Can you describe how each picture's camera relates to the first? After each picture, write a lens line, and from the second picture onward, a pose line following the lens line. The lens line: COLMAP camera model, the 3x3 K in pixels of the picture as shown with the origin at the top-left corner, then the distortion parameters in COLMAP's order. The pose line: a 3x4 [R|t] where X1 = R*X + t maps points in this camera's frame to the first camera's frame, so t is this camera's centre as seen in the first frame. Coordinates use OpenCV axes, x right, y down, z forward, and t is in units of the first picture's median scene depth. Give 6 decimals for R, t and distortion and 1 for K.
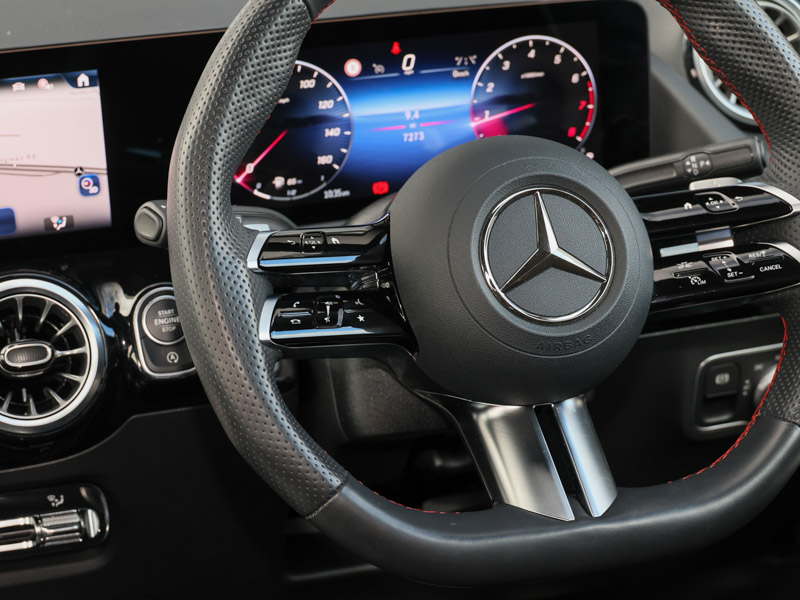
lens RADIAL K [[2106.6, 0, 359.8], [0, 2106.6, 307.4], [0, 0, 1]] dist [-0.060666, 0.000000]
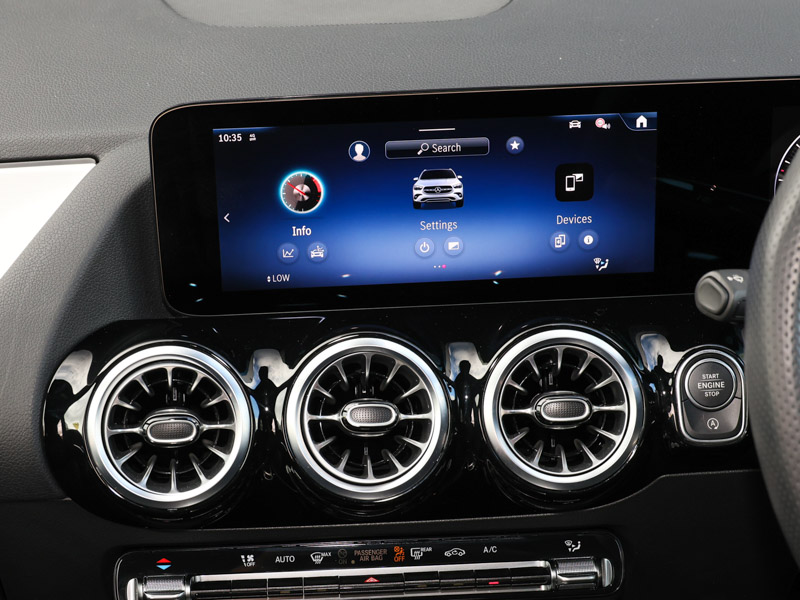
lens RADIAL K [[1569.8, 0, 392.8], [0, 1569.8, 302.4], [0, 0, 1]] dist [0.012268, 0.000000]
pose [[0.976626, 0.100806, -0.189842, -0.101546], [-0.086844, 0.992964, 0.080503, -0.076532], [0.196621, -0.062135, 0.978509, 0.275609]]
